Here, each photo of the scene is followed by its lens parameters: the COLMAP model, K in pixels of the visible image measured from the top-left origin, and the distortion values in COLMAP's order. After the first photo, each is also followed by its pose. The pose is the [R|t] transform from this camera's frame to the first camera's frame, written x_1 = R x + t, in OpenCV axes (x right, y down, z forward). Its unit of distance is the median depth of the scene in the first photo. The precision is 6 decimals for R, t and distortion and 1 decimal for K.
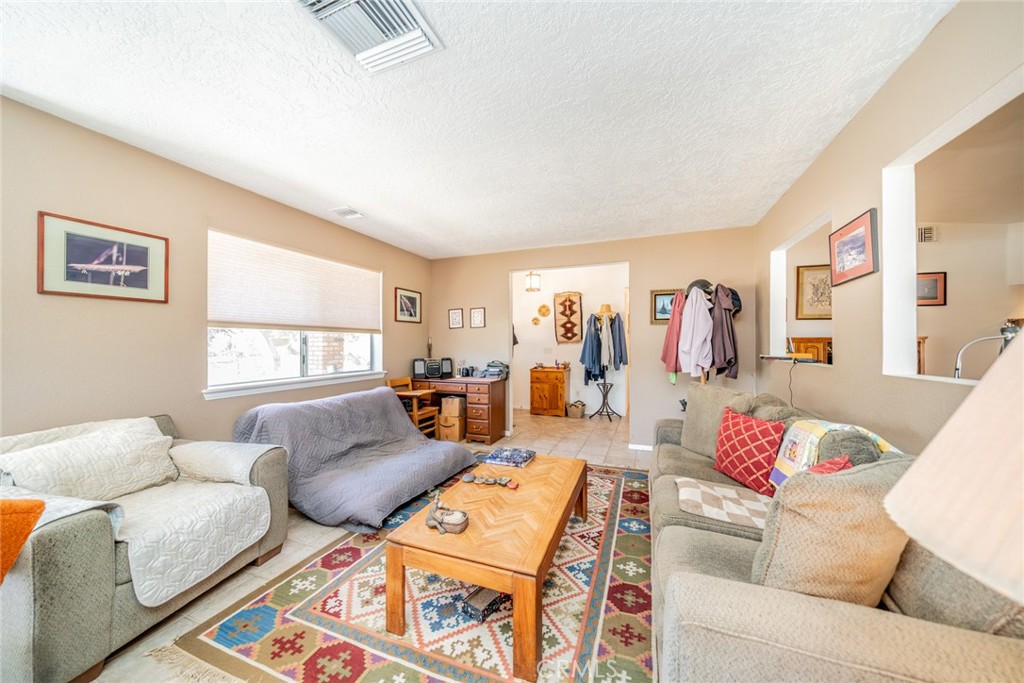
lens RADIAL K [[348.4, 0, 511.0], [0, 348.4, 343.2], [0, 0, 1]] dist [-0.006748, 0.000065]
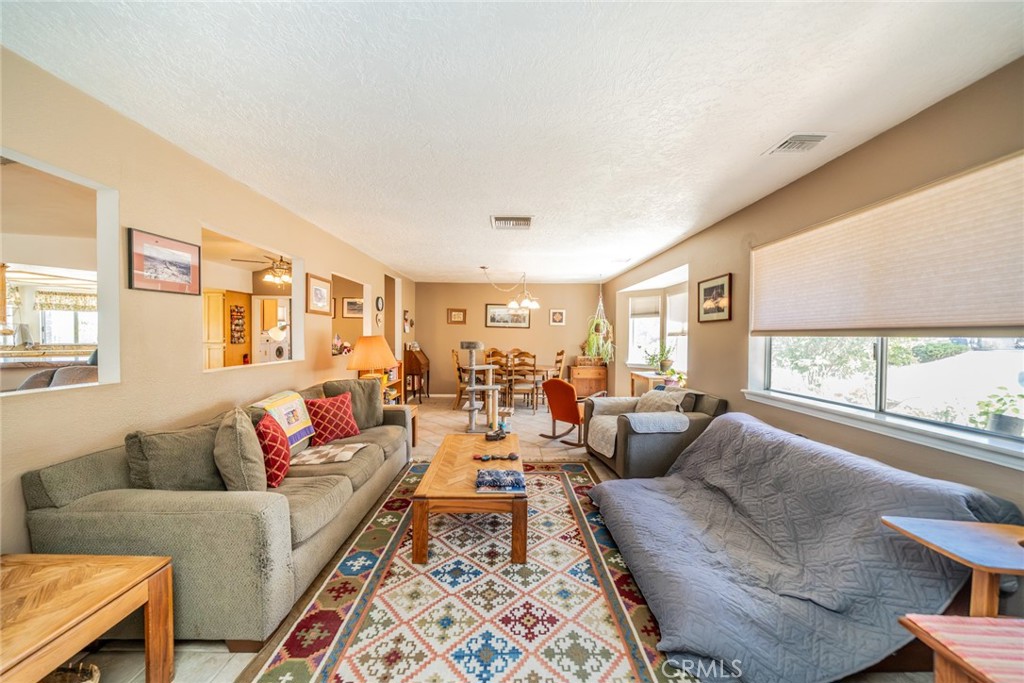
lens RADIAL K [[348.4, 0, 510.0], [0, 348.4, 340.5], [0, 0, 1]] dist [-0.006748, 0.000065]
pose [[-0.929309, -0.002910, -0.369292, 0.162081], [-0.007355, 0.999916, 0.010630, -0.021697], [0.369230, 0.012595, -0.929253, 0.964811]]
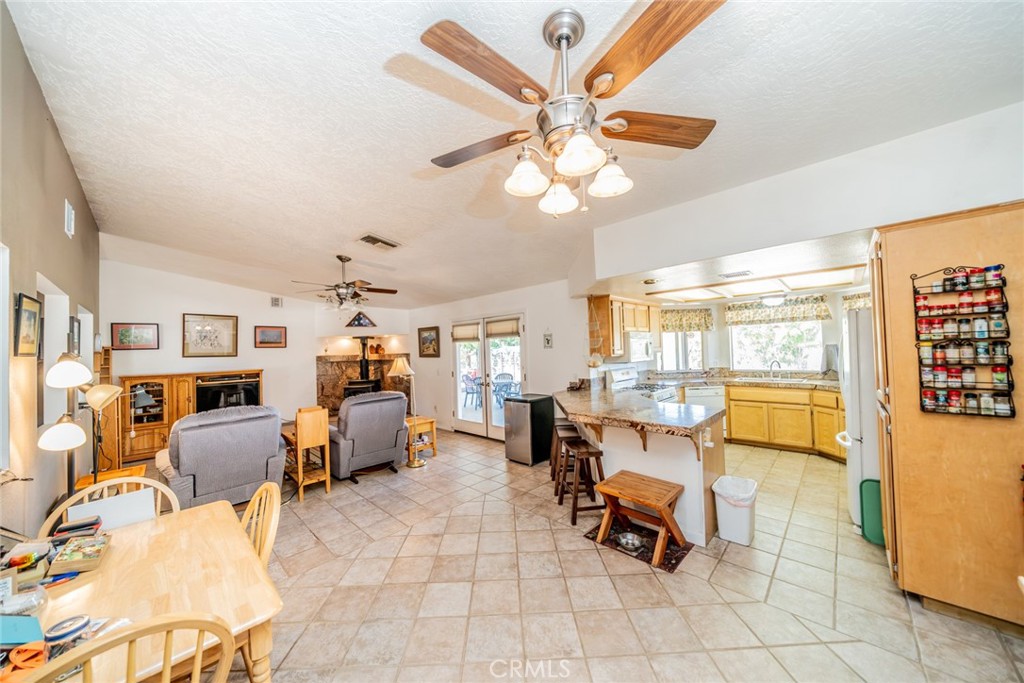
lens RADIAL K [[348.4, 0, 510.3], [0, 348.4, 340.1], [0, 0, 1]] dist [-0.006748, 0.000065]
pose [[0.384837, 0.013006, 0.922893, 0.156838], [0.027392, 0.999299, -0.025505, -0.071258], [-0.922578, 0.035095, 0.384211, -0.570818]]
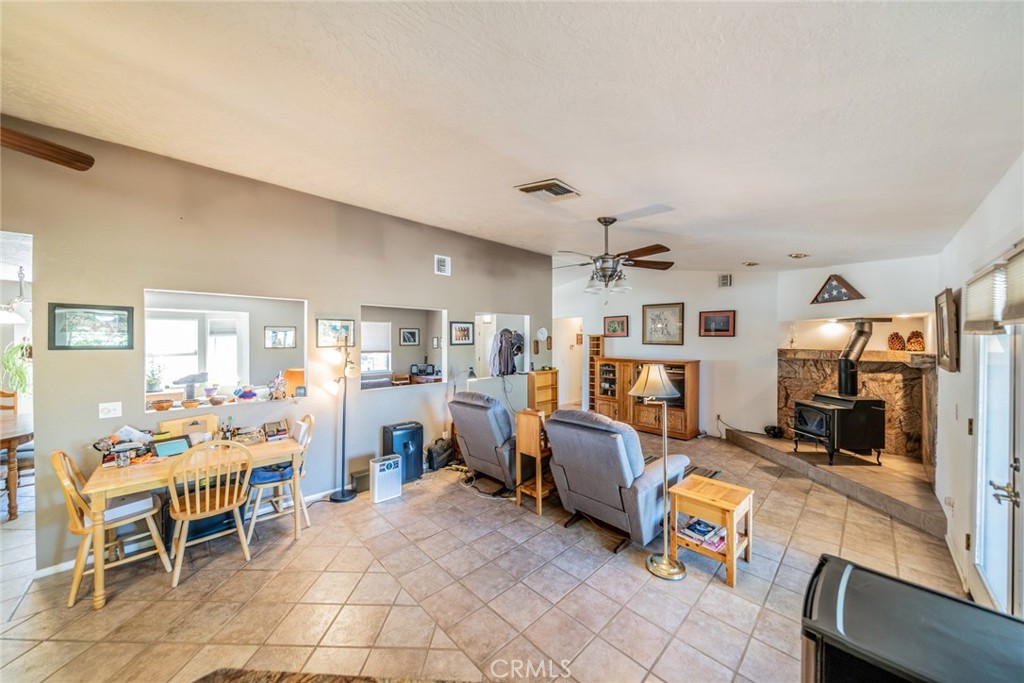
lens RADIAL K [[348.4, 0, 509.8], [0, 348.4, 341.9], [0, 0, 1]] dist [-0.006748, 0.000065]
pose [[0.908450, 0.003578, -0.417979, 1.000839], [0.000279, 0.999958, 0.009166, -0.097386], [0.417994, -0.008443, 0.908410, -0.500386]]
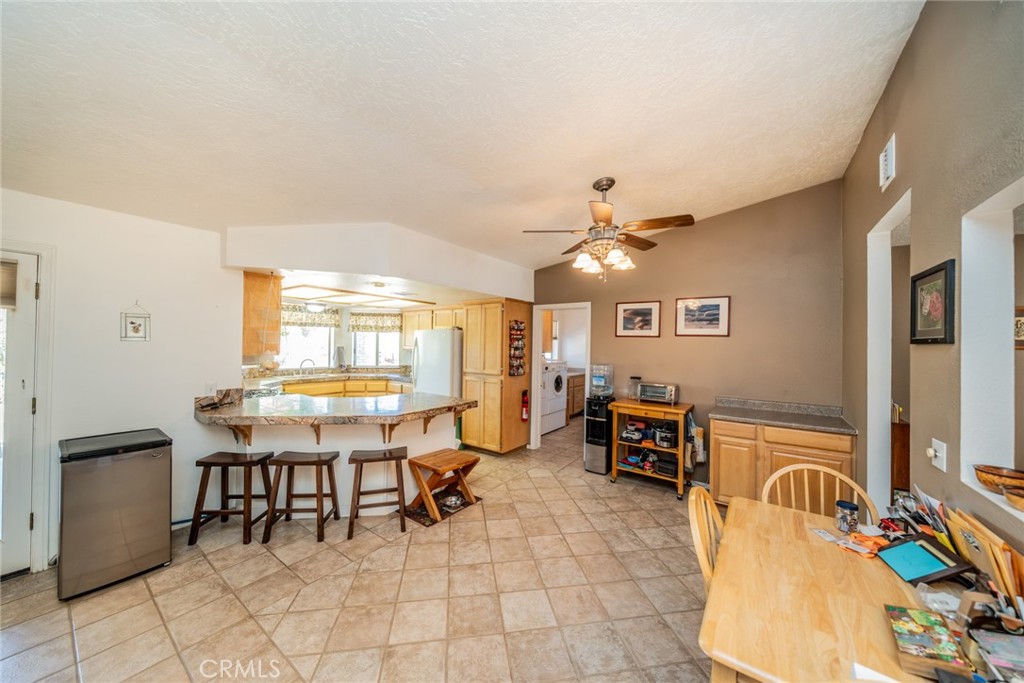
lens RADIAL K [[348.4, 0, 510.1], [0, 348.4, 340.9], [0, 0, 1]] dist [-0.006748, 0.000065]
pose [[-0.969017, -0.012242, 0.246689, 0.471726], [-0.016282, 0.999765, -0.014343, -0.072155], [-0.246456, -0.017916, -0.968988, 0.131332]]
